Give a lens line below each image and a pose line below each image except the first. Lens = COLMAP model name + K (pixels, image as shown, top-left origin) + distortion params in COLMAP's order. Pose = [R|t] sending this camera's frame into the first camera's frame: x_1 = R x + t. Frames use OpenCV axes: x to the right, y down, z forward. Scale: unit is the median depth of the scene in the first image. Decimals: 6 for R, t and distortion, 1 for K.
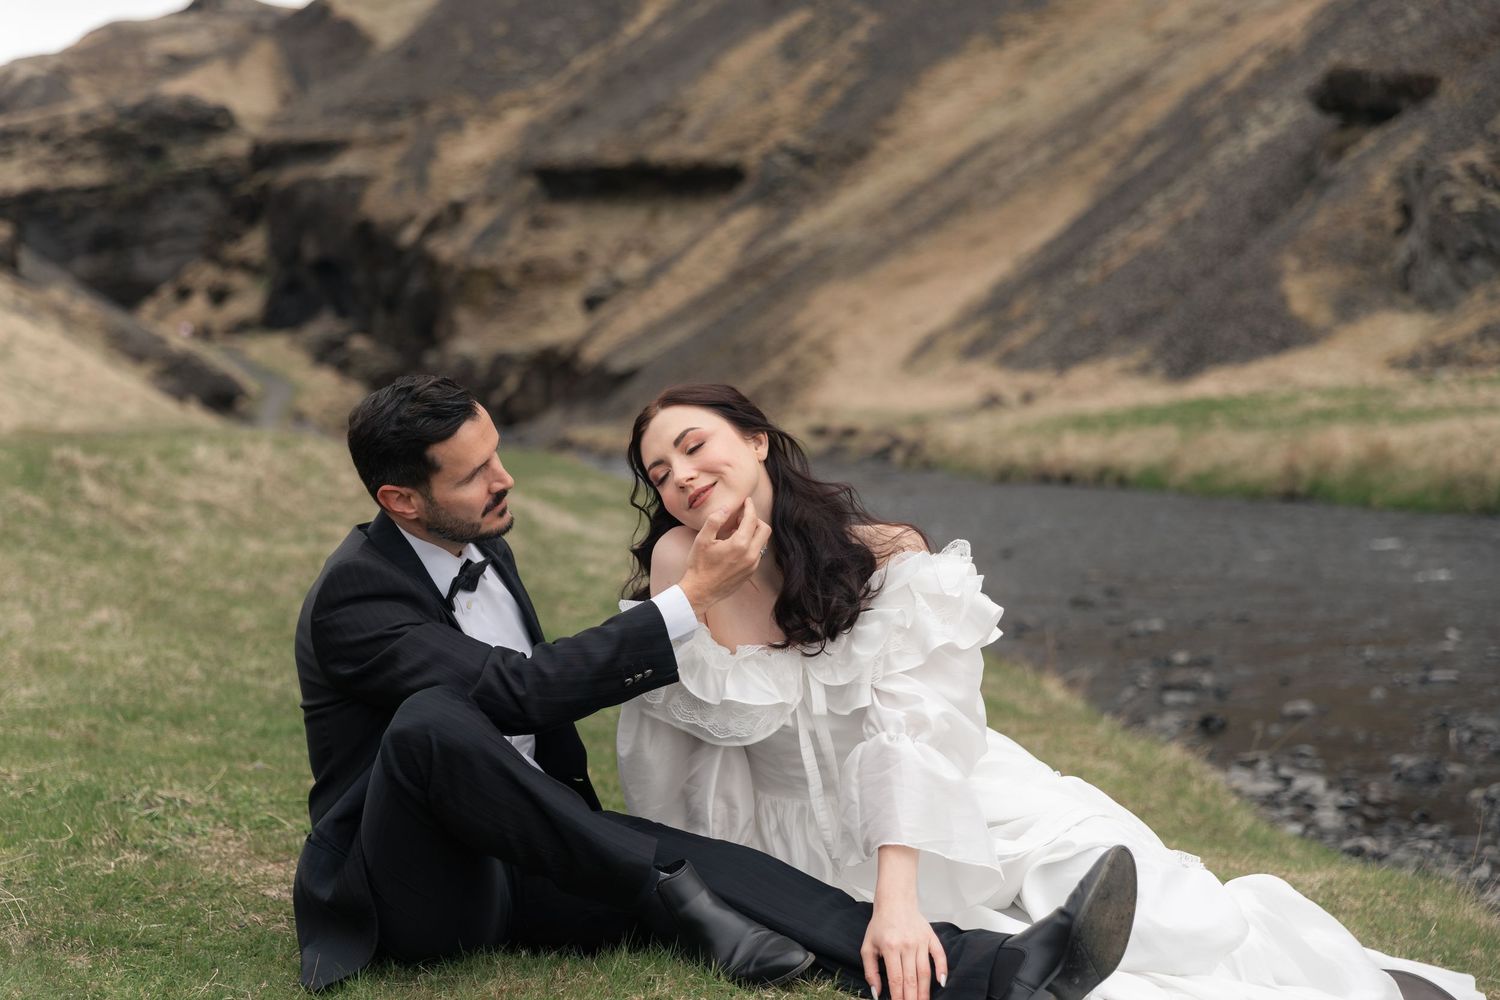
lens RADIAL K [[2677.8, 0, 703.3], [0, 2677.8, 523.7], [0, 0, 1]] dist [-0.001287, -0.061761]
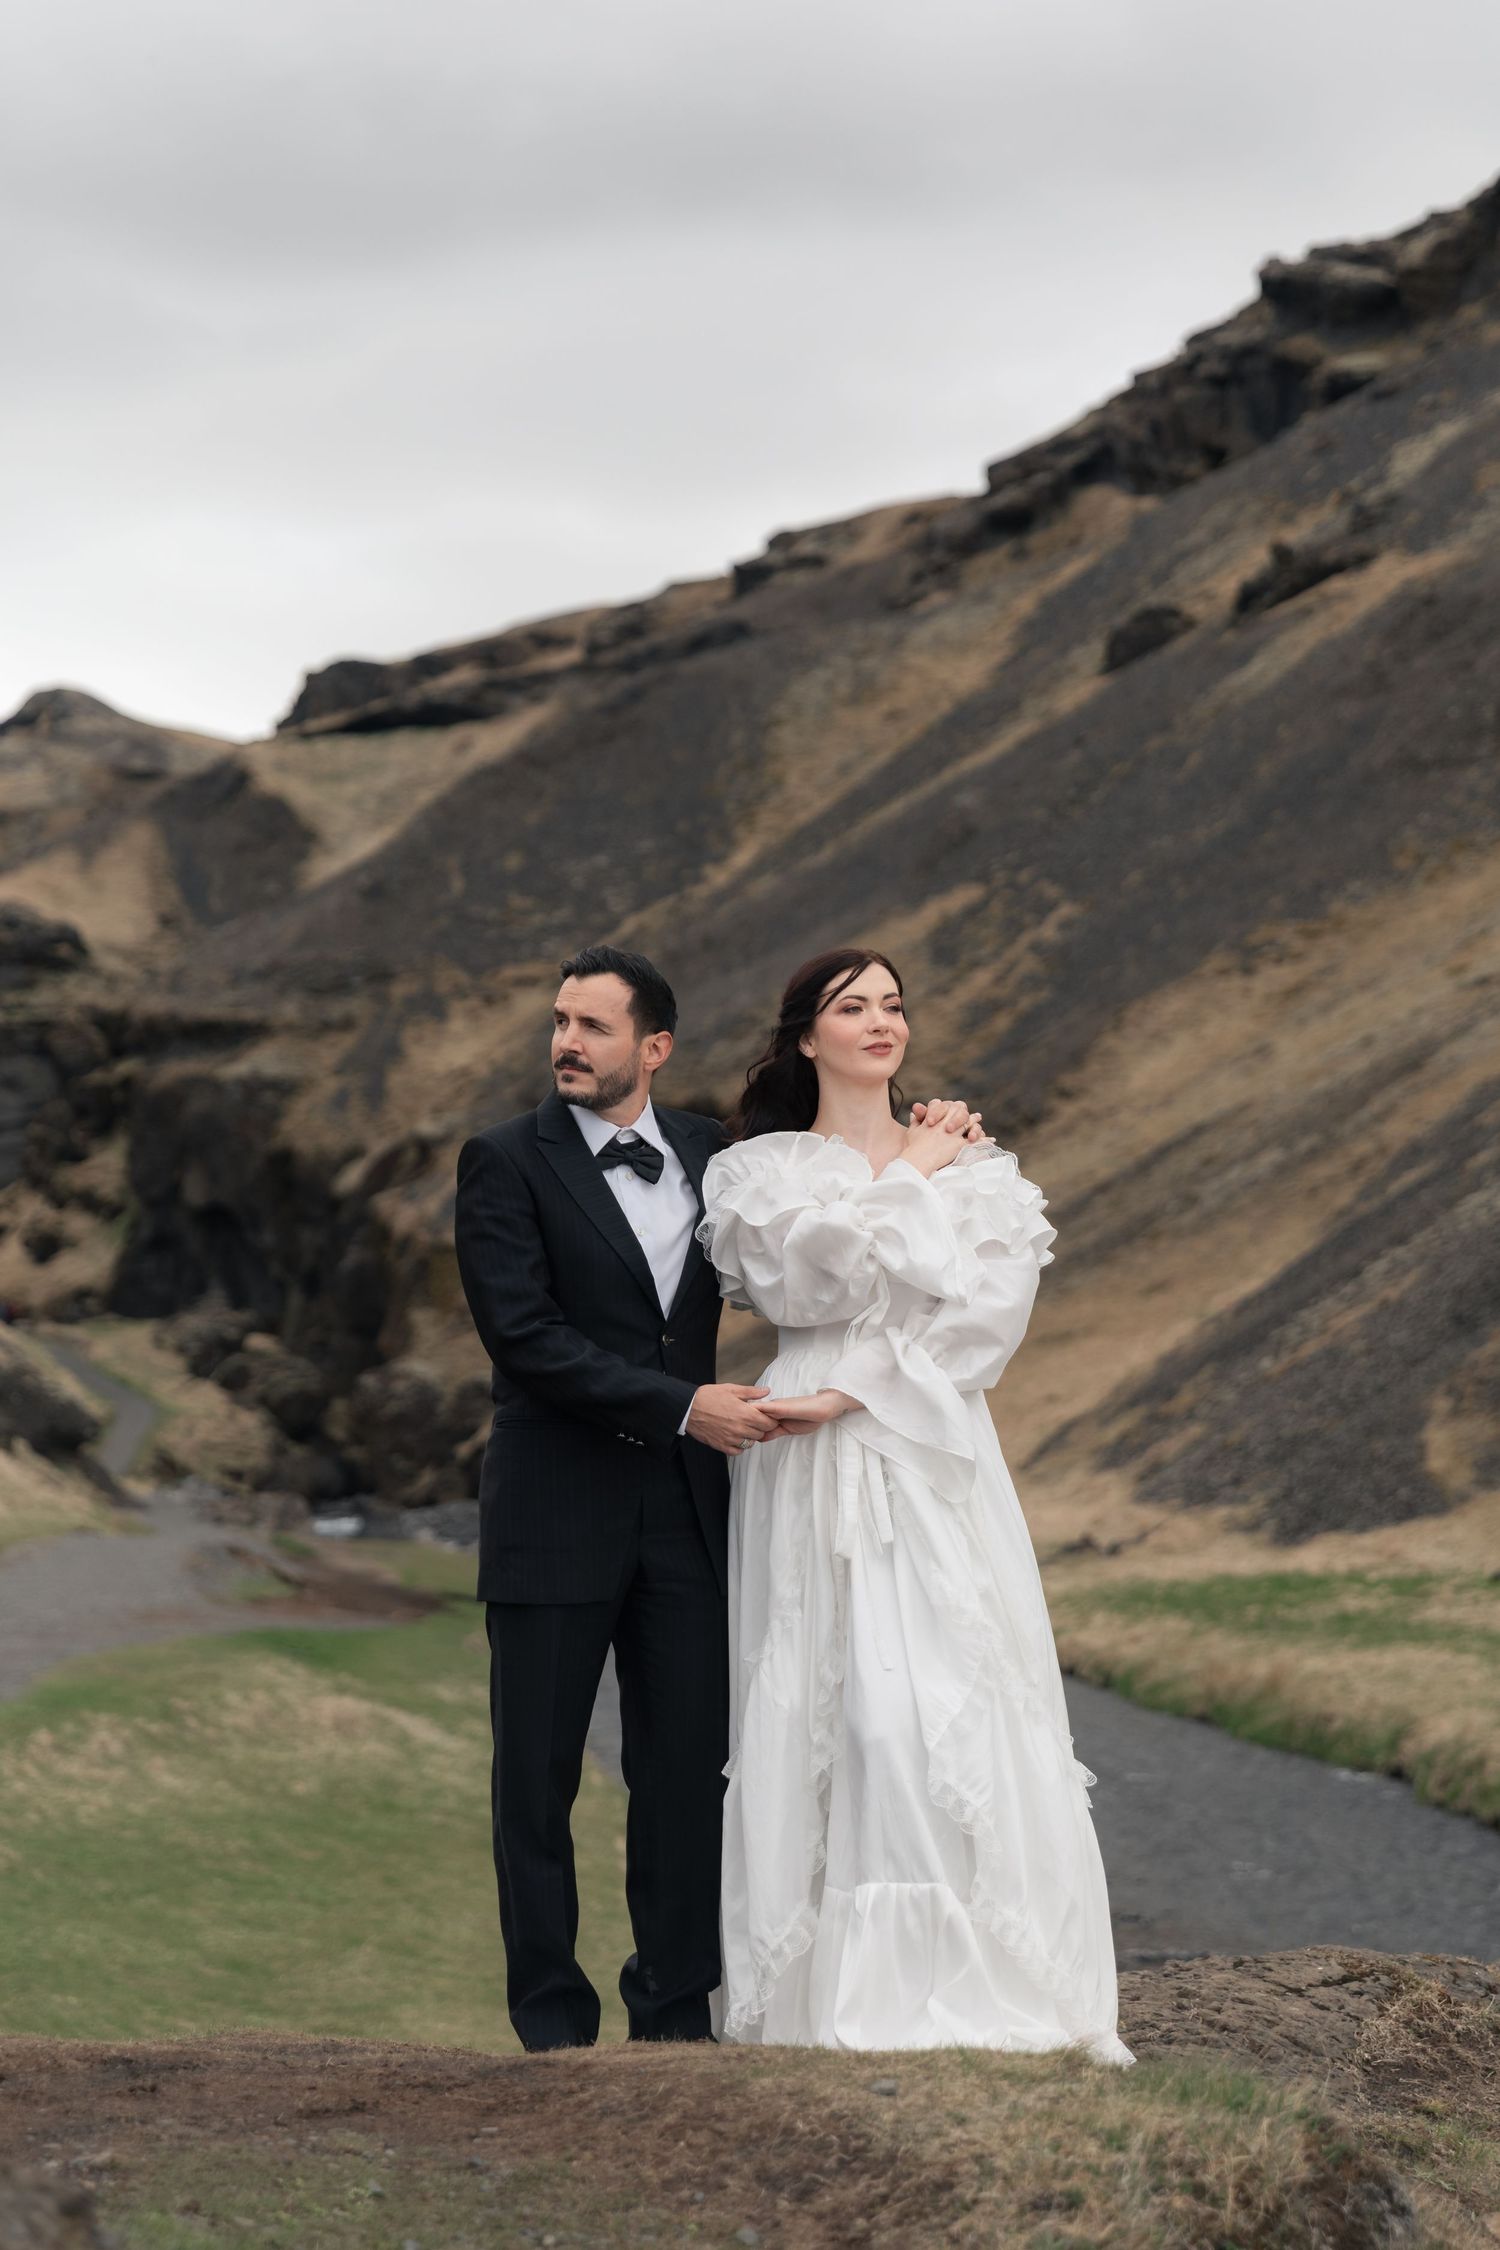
lens RADIAL K [[5544.8, 0, 799.5], [0, 5544.8, 887.0], [0, 0, 1]] dist [-0.007809, 0.027792]
pose [[0.997808, 0.059287, -0.029393, 0.041101], [-0.062581, 0.989801, -0.127972, -0.015964], [0.021506, 0.129531, 0.991342, -0.407674]]
